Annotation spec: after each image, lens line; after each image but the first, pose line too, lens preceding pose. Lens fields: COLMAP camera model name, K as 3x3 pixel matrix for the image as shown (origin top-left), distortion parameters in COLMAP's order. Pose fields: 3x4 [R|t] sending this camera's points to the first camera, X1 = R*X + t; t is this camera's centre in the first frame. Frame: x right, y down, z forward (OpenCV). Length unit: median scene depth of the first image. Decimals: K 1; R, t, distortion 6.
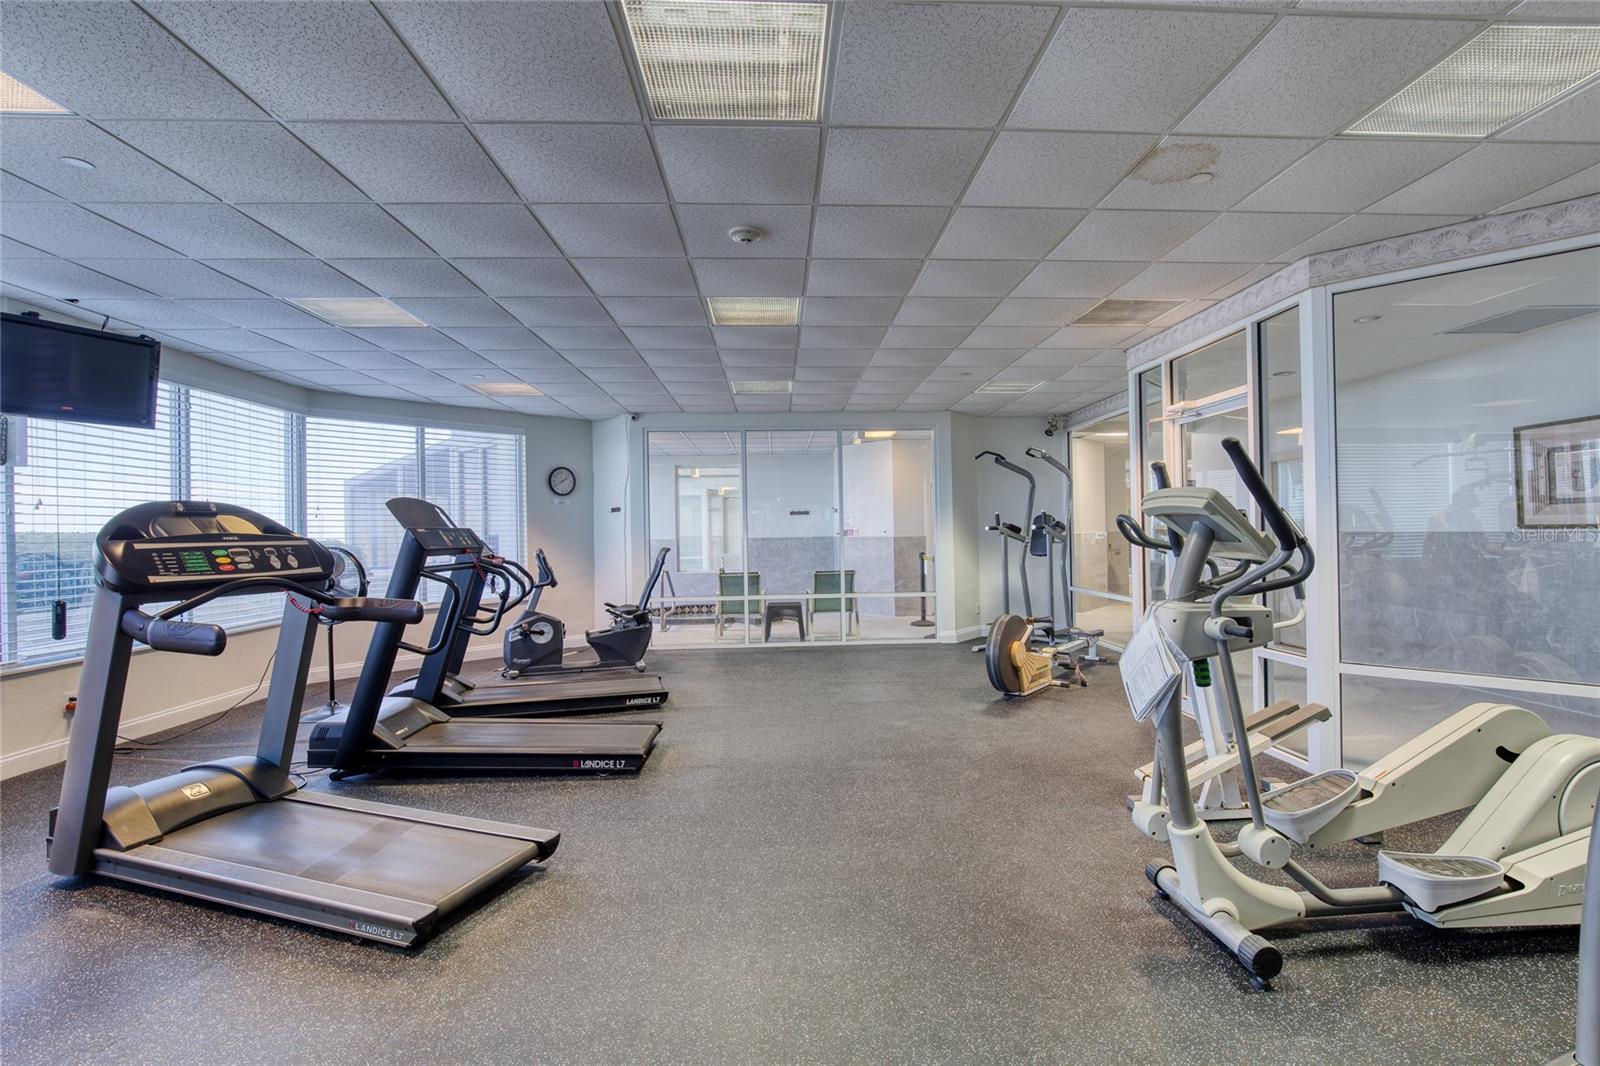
lens RADIAL K [[738.3, 0, 801.6], [0, 738.3, 530.1], [0, 0, 1]] dist [-0.013232, 0.001904]
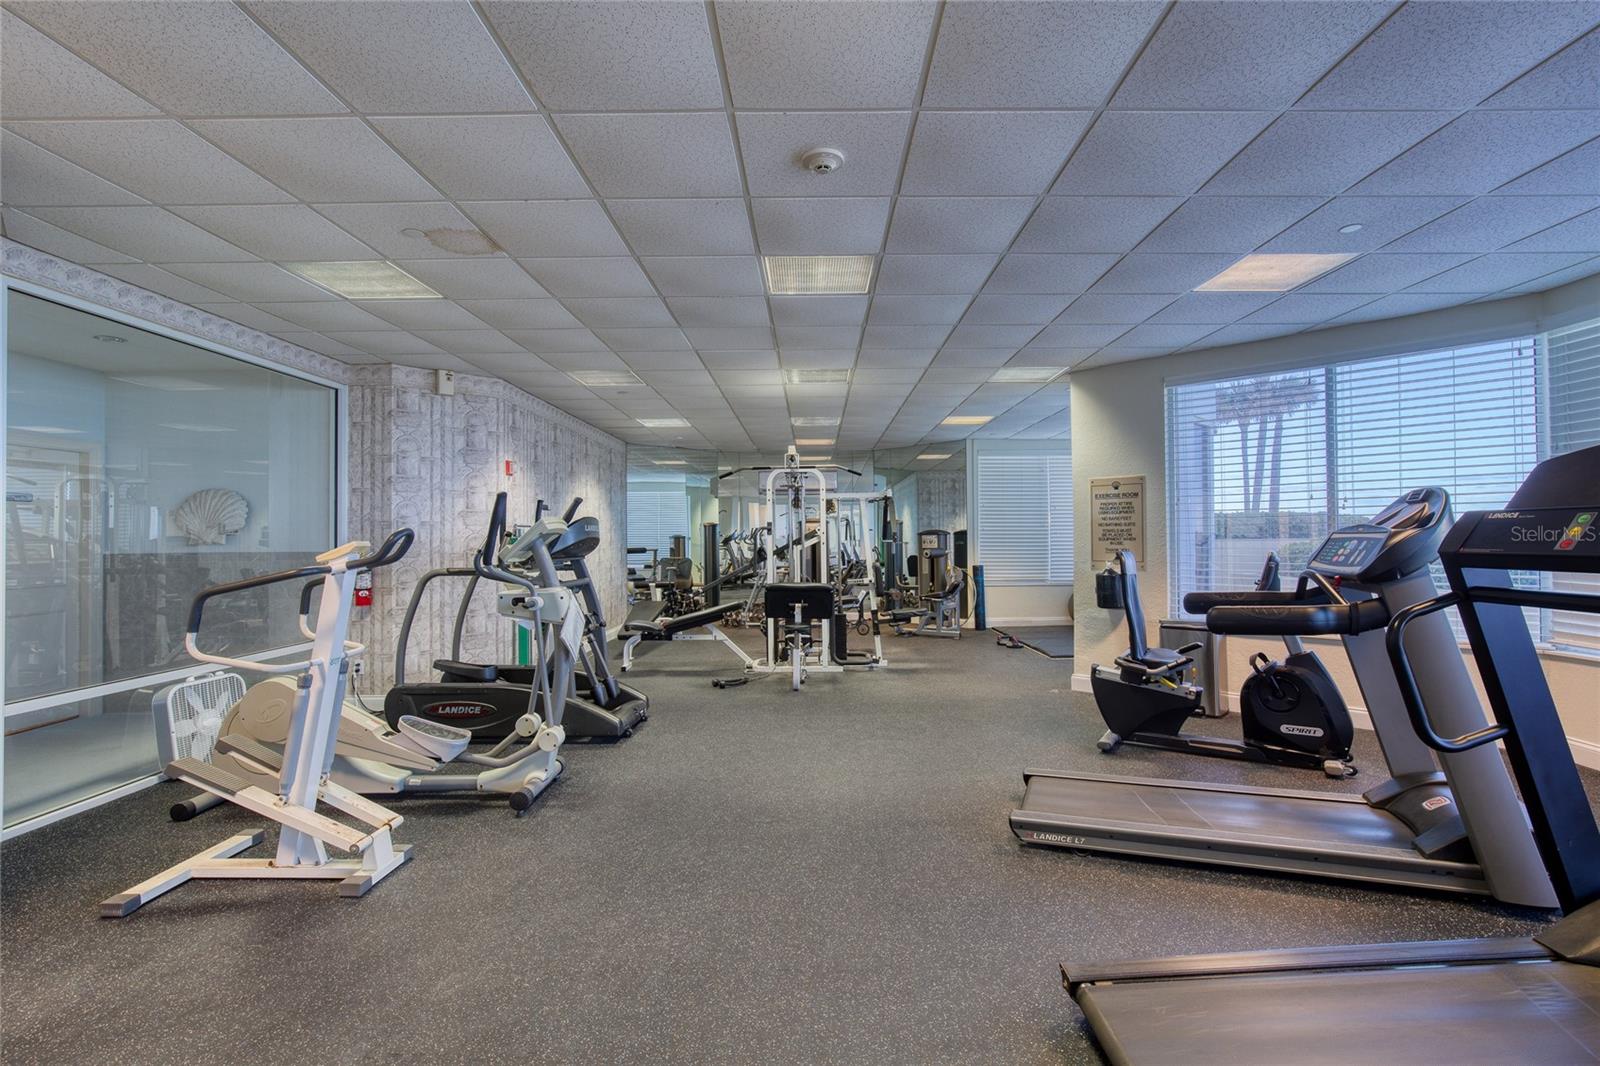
lens RADIAL K [[738.3, 0, 805.2], [0, 738.3, 527.5], [0, 0, 1]] dist [-0.013232, 0.001904]
pose [[-0.998203, 0.023393, 0.055167, -0.096124], [0.023037, 0.999710, -0.007082, -0.006875], [-0.055317, -0.005798, -0.998452, 1.913586]]
